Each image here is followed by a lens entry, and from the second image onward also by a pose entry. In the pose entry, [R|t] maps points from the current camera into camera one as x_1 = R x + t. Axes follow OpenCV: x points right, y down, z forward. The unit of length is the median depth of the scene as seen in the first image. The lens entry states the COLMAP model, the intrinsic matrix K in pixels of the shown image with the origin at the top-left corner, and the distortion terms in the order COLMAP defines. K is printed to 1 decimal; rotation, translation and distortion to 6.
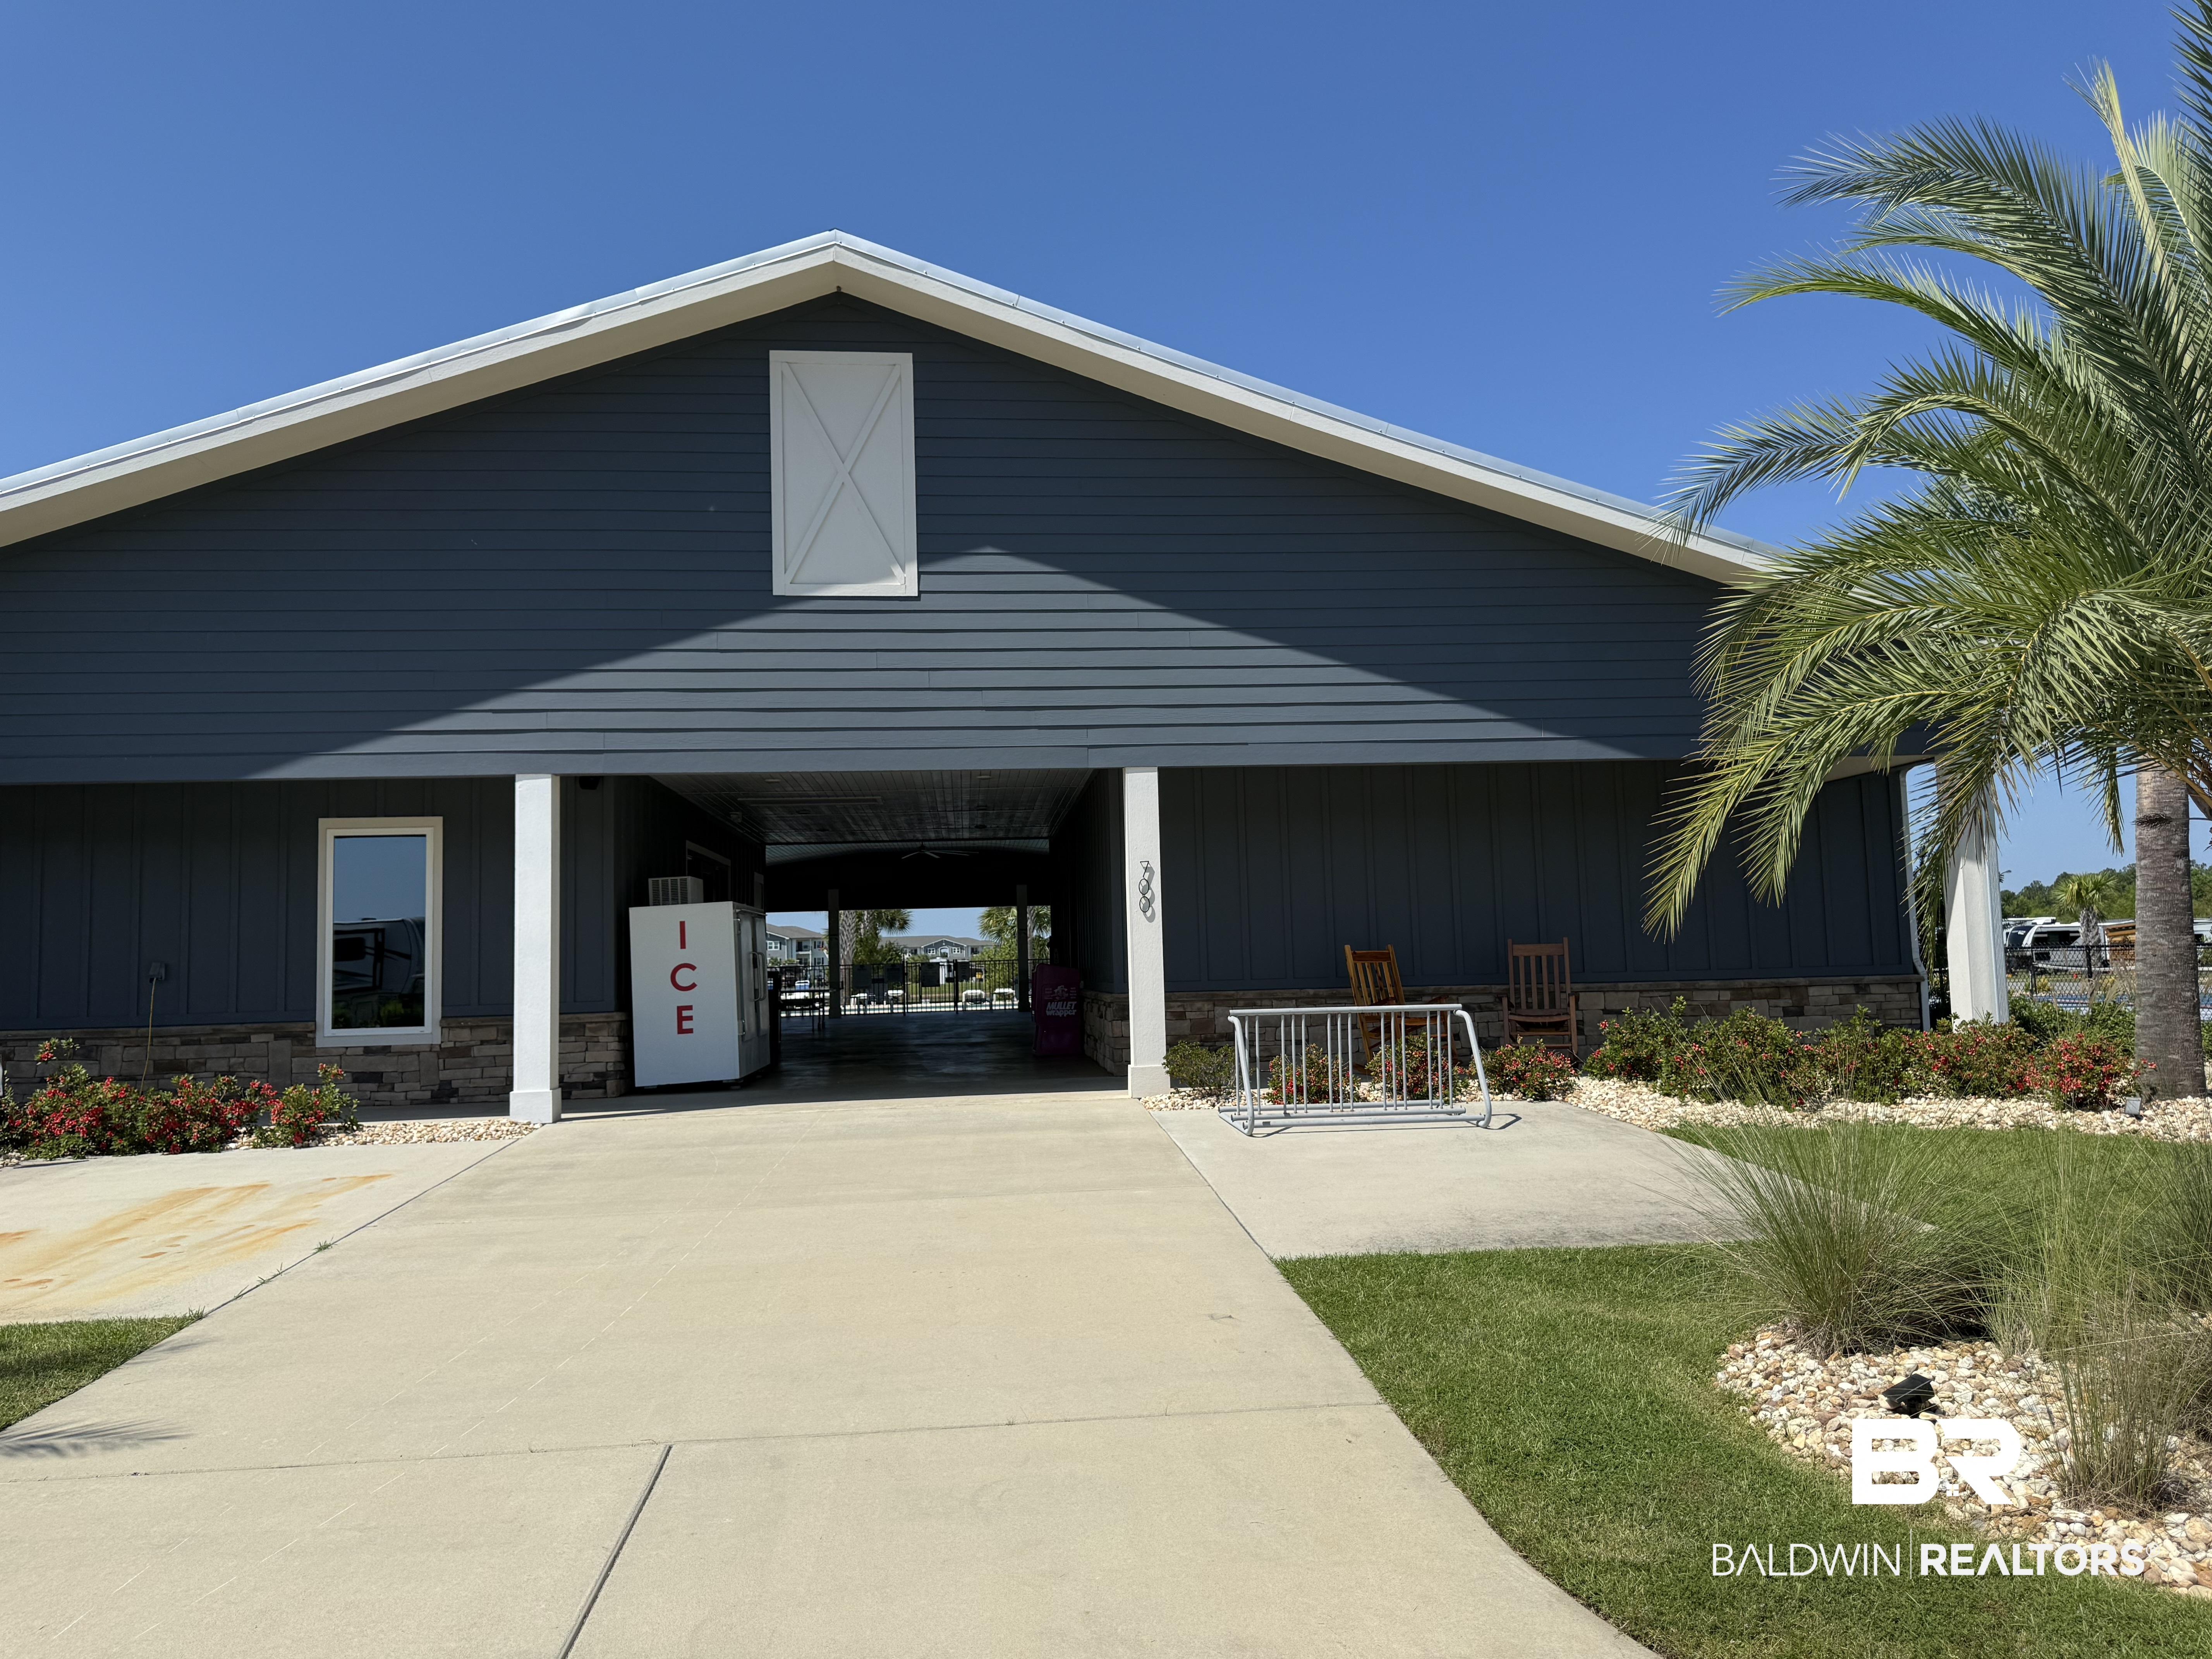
lens RADIAL K [[1552.7, 0, 1105.3], [0, 1552.7, 831.2], [0, 0, 1]] dist [-0.001219, -0.000025]
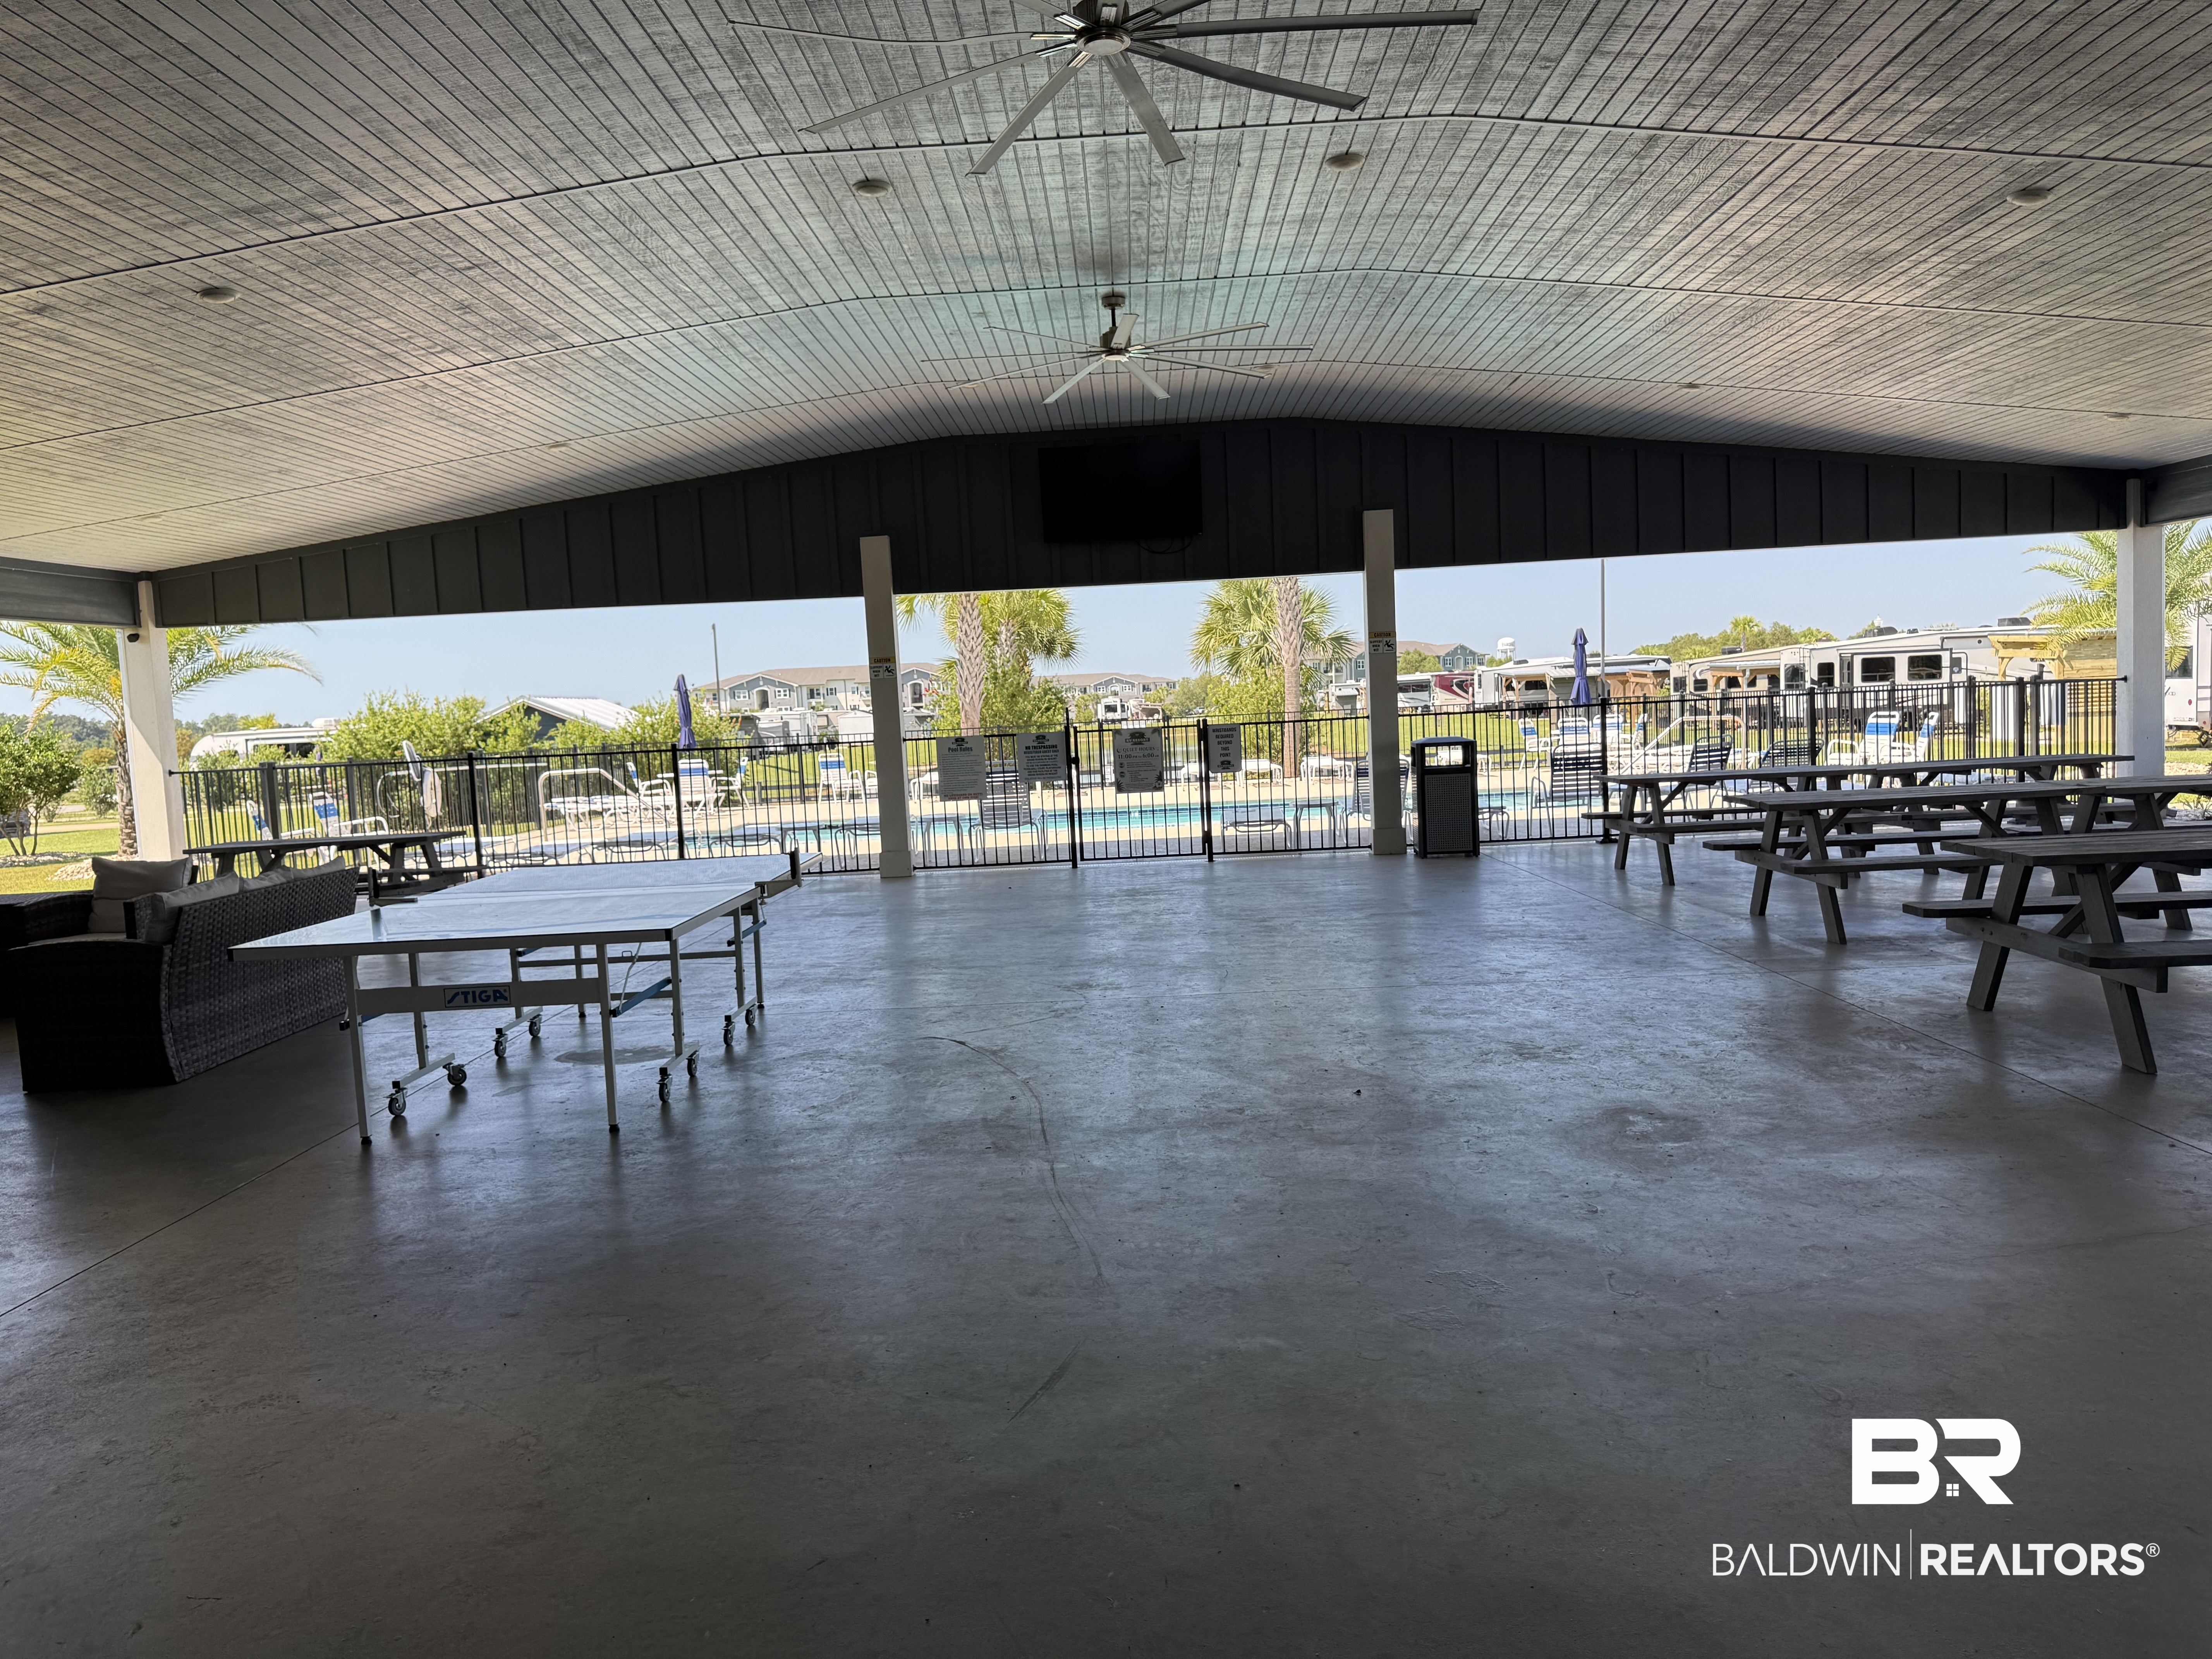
lens RADIAL K [[1552.7, 0, 1106.0], [0, 1552.7, 827.2], [0, 0, 1]] dist [-0.001219, -0.000025]
pose [[0.994082, -0.011492, -0.108019, -0.076077], [0.029284, 0.985925, 0.164606, 0.044230], [0.104607, -0.166795, 0.980427, 0.596904]]
